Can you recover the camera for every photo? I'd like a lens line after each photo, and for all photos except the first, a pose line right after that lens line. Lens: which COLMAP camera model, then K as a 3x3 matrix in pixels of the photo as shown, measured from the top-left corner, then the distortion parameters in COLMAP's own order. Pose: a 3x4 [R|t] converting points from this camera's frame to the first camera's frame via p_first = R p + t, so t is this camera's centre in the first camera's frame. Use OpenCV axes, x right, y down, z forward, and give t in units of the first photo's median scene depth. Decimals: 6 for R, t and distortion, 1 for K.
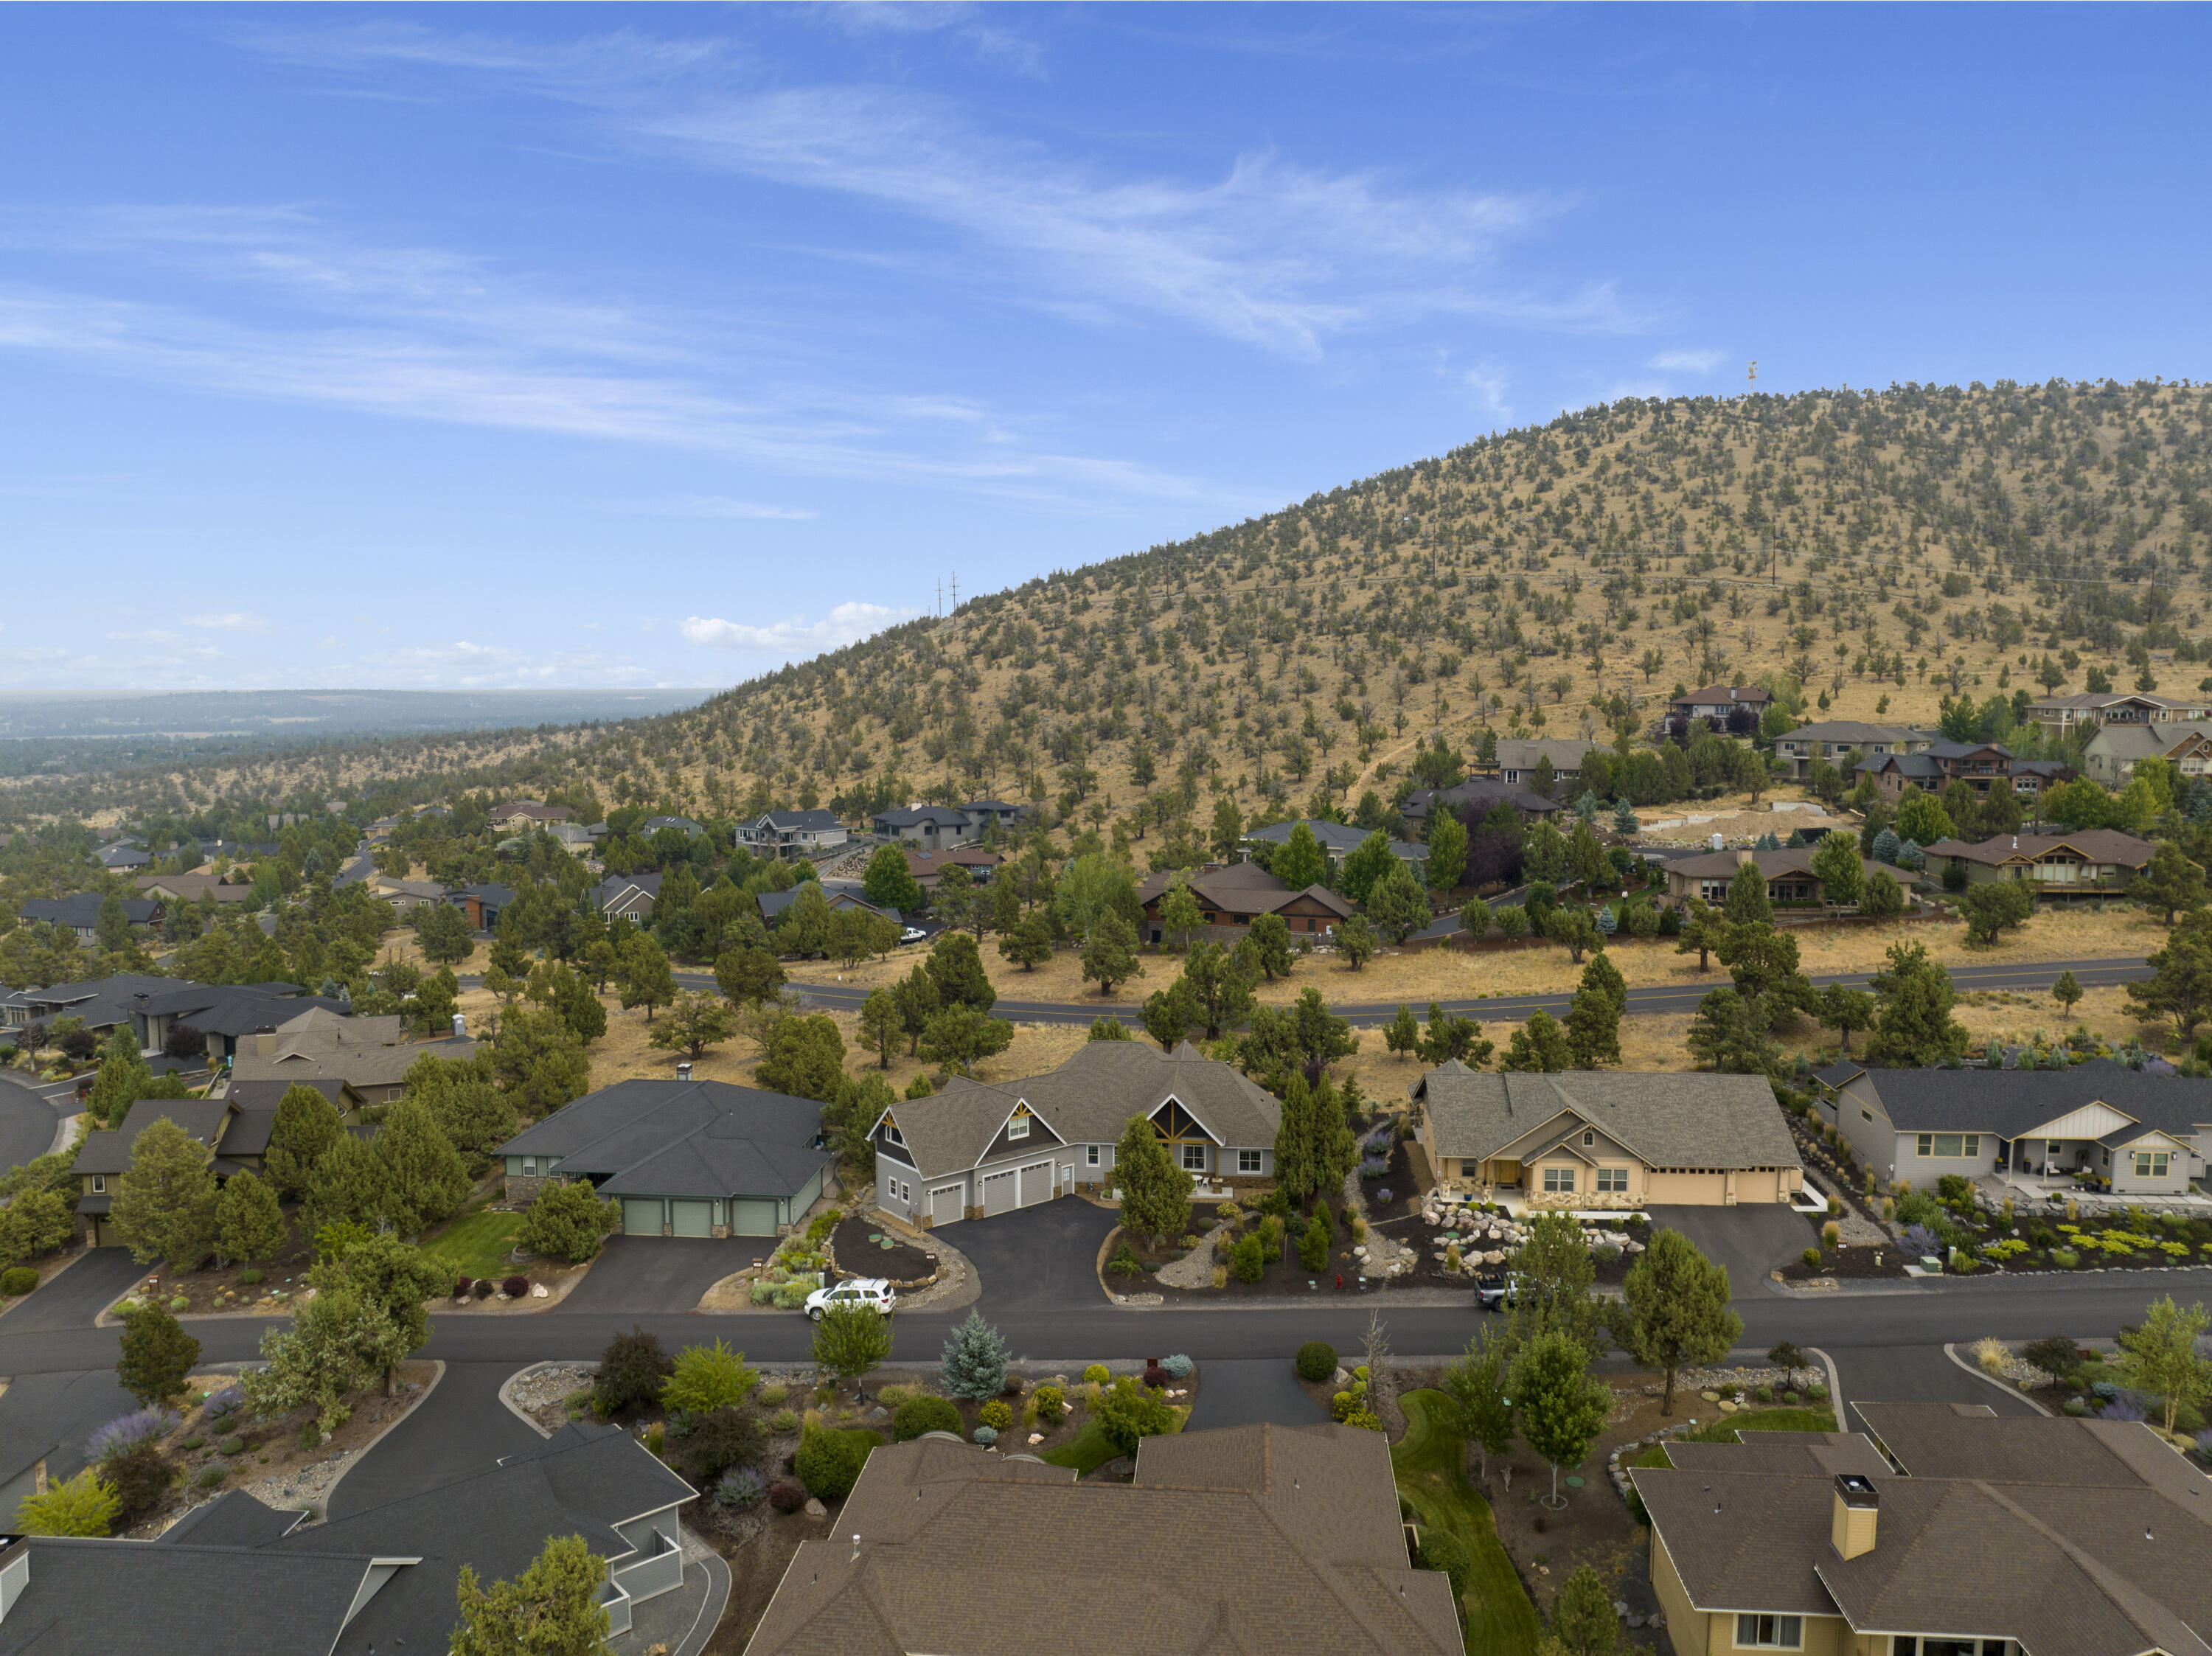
lens RADIAL K [[1555.1, 0, 1106.7], [0, 1555.1, 826.2], [0, 0, 1]] dist [-0.036534, -0.006693]
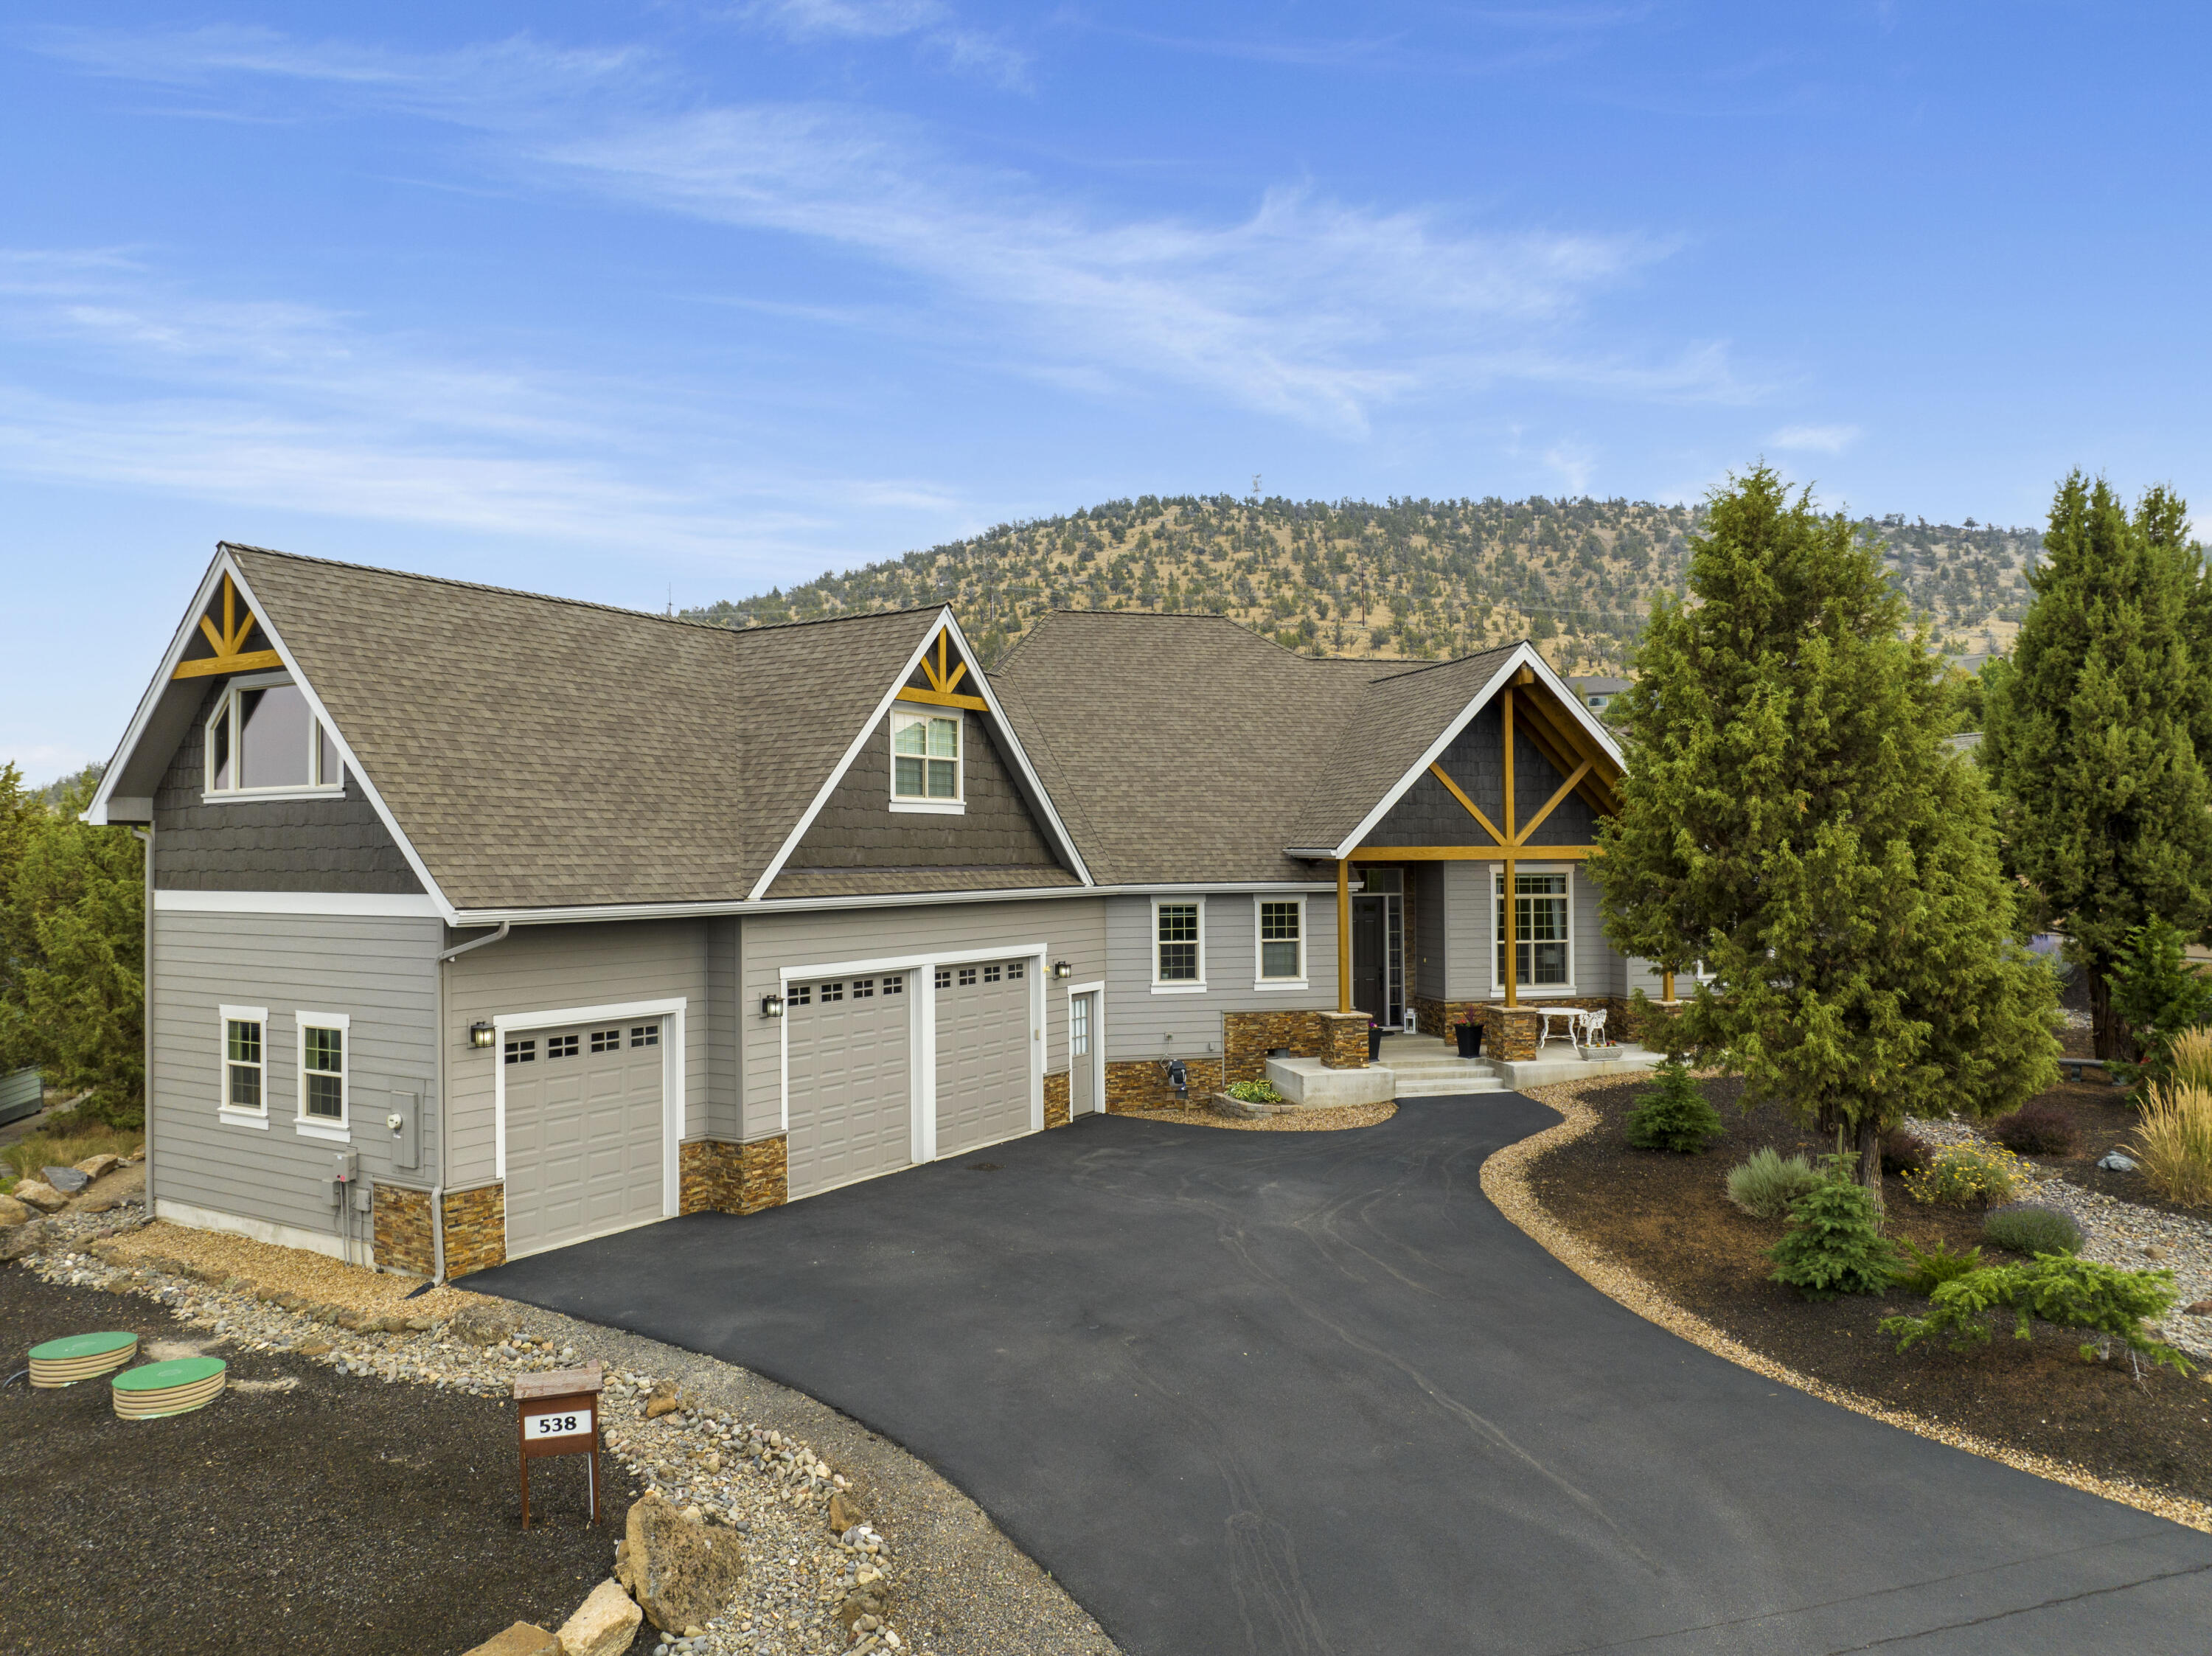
lens RADIAL K [[1555.1, 0, 1103.0], [0, 1555.1, 831.2], [0, 0, 1]] dist [-0.036534, -0.006693]
pose [[0.942961, -0.001976, 0.332896, -0.083442], [0.038369, 0.993964, -0.102783, 0.181662], [-0.330684, 0.109693, 0.937345, 0.642829]]
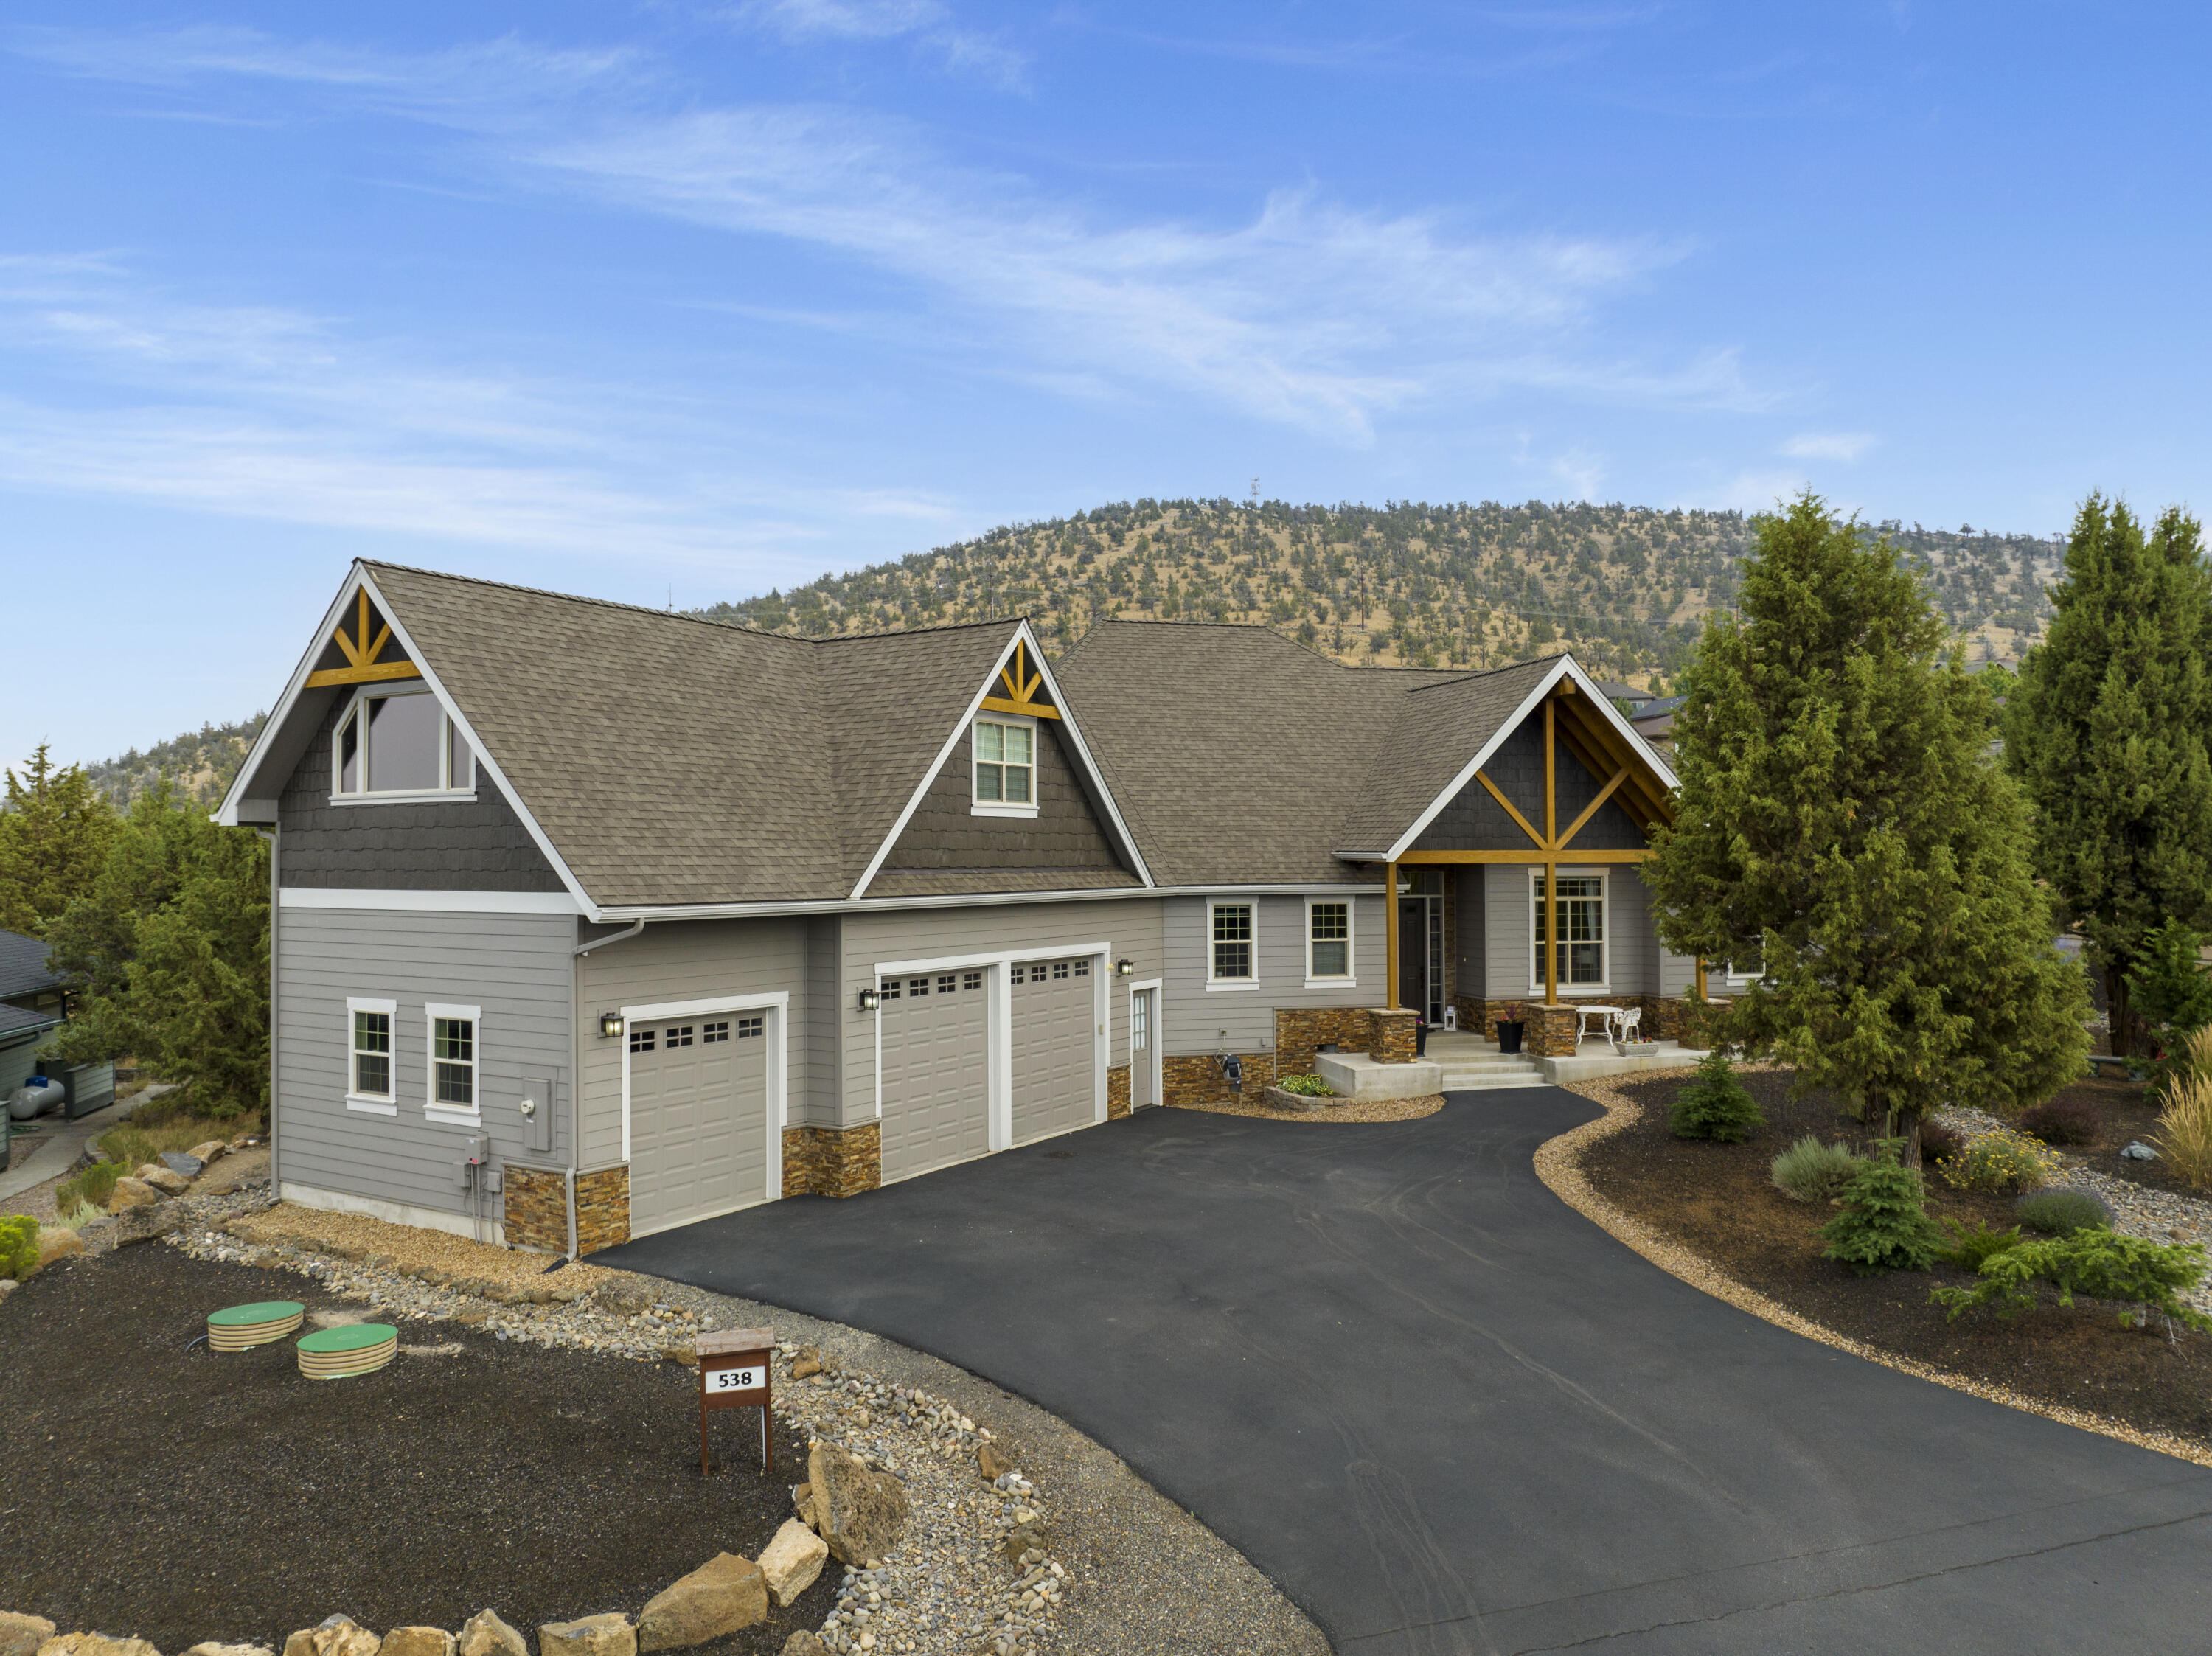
lens RADIAL K [[1555.1, 0, 1101.9], [0, 1555.1, 830.5], [0, 0, 1]] dist [-0.036534, -0.006693]
pose [[0.942193, 0.001706, 0.335065, -0.093956], [0.035372, 0.993893, -0.104526, 0.182049], [-0.333197, 0.110335, 0.936379, 0.638139]]
